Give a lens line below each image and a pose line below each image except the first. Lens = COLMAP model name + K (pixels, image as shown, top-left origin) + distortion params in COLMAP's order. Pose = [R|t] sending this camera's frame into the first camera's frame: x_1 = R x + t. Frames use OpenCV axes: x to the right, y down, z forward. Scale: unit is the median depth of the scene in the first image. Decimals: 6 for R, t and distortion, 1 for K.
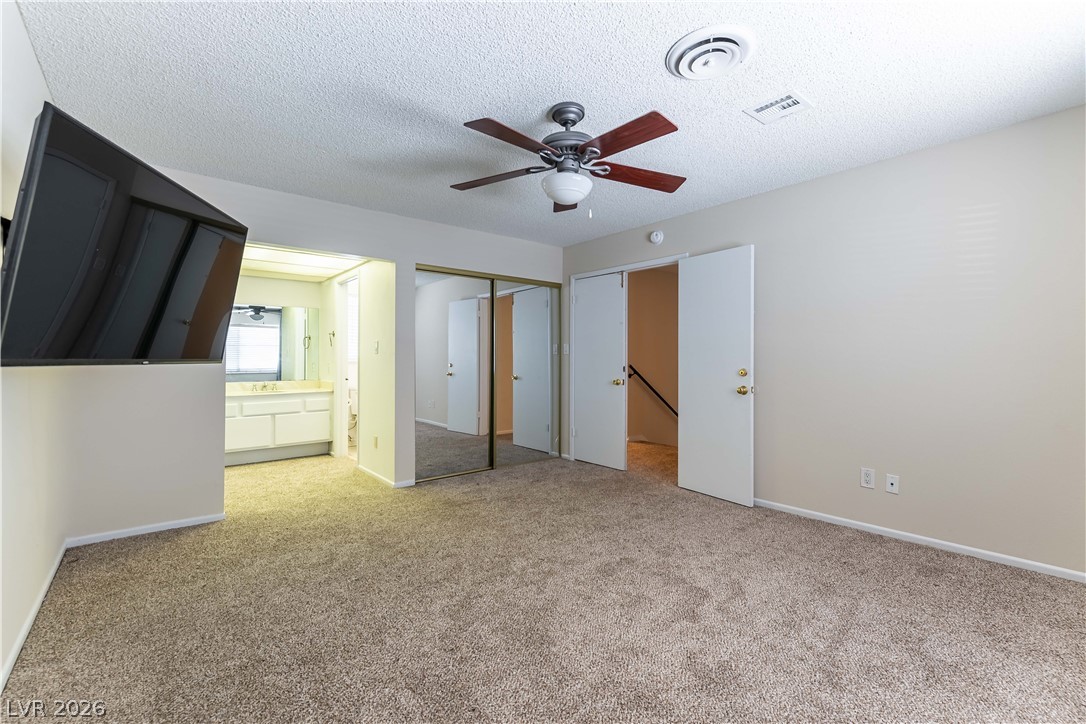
lens RADIAL K [[471.8, 0, 543.3], [0, 471.8, 361.2], [0, 0, 1]] dist [0.012797, -0.002912]
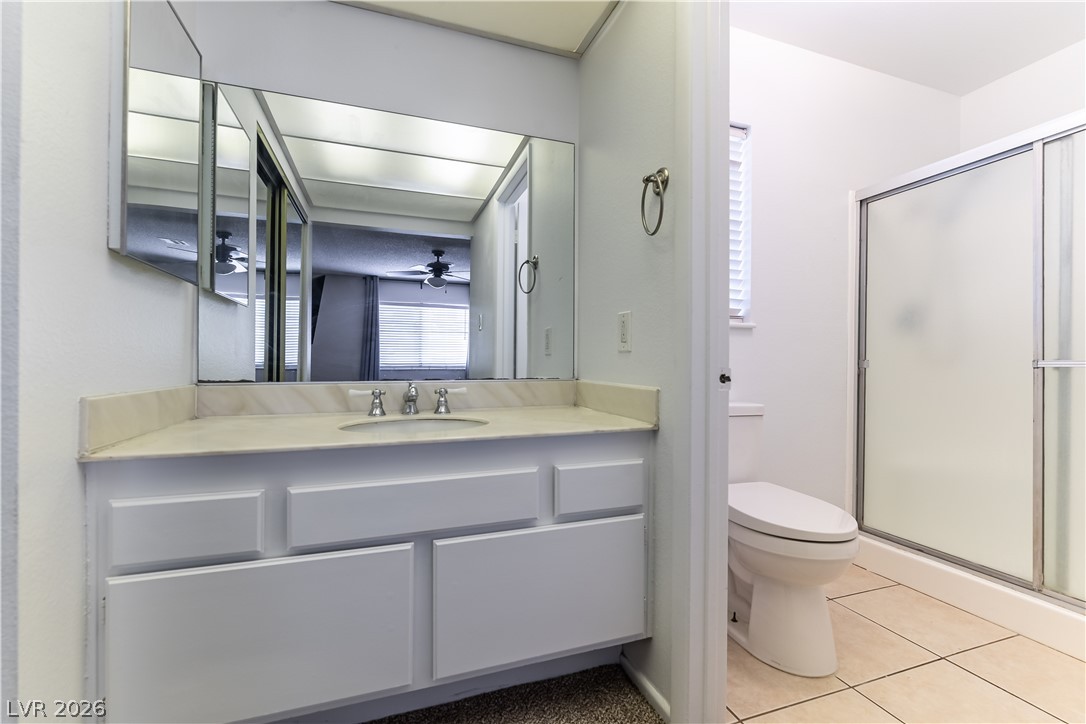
lens RADIAL K [[471.8, 0, 544.0], [0, 471.8, 362.4], [0, 0, 1]] dist [0.012797, -0.002912]
pose [[0.937781, 0.006793, -0.347161, -0.420364], [-0.010068, 0.999920, -0.007632, 0.033028], [0.347081, 0.010652, 0.937775, 0.769537]]
